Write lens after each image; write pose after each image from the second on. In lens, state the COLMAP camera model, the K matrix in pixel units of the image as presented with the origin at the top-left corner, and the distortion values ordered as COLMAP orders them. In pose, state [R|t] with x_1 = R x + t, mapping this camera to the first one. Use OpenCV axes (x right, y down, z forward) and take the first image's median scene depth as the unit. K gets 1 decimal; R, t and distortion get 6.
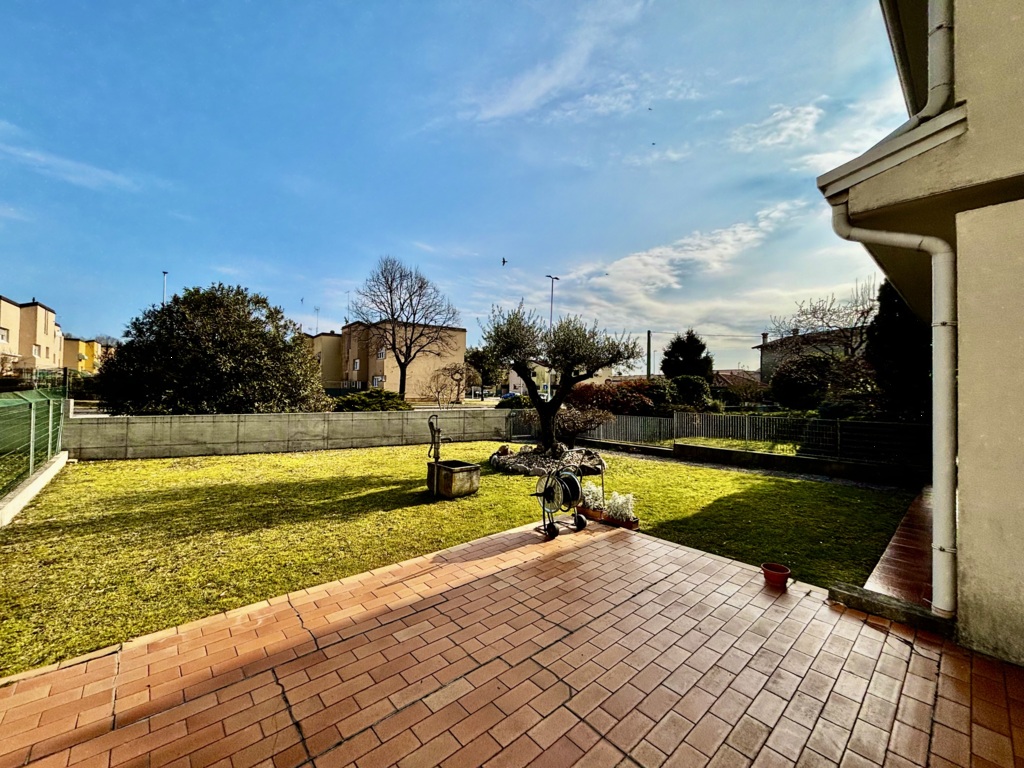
lens RADIAL K [[407.6, 0, 512.0], [0, 407.6, 384.0], [0, 0, 1]] dist [0.001373, 0.000035]
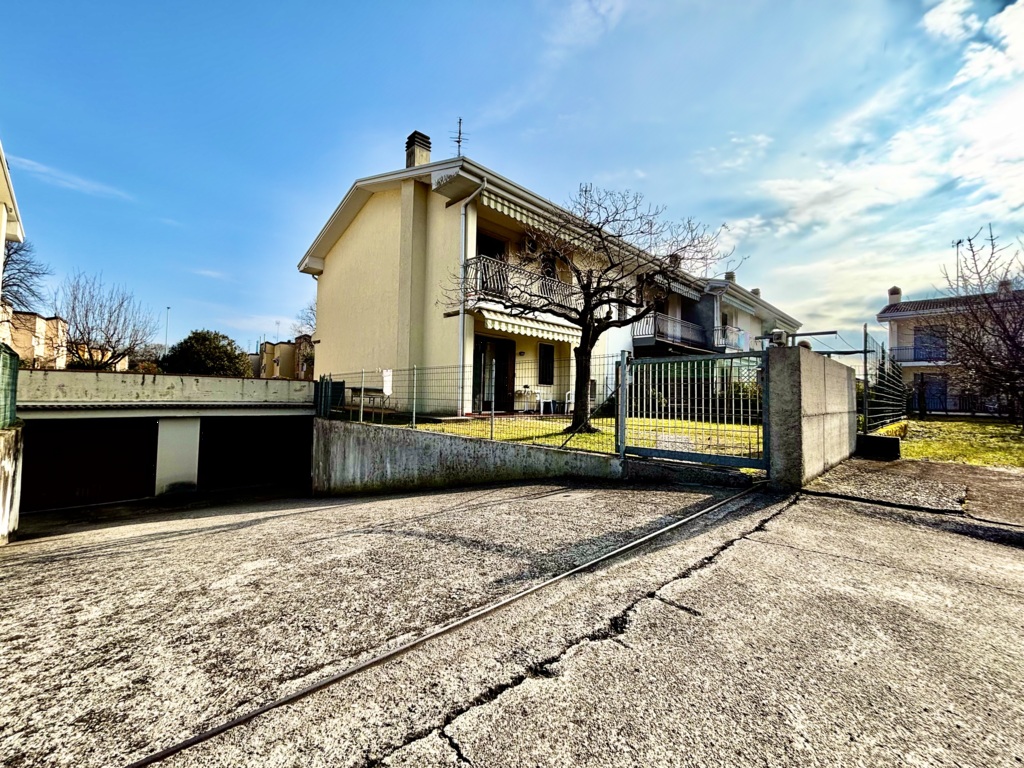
lens RADIAL K [[409.7, 0, 514.0], [0, 409.7, 379.2], [0, 0, 1]] dist [-0.004268, -0.000733]
pose [[0.999067, 0.008574, 0.042321, 0.232723], [-0.007578, 0.999692, -0.023645, 0.019851], [-0.042511, 0.023303, 0.998824, -0.347068]]
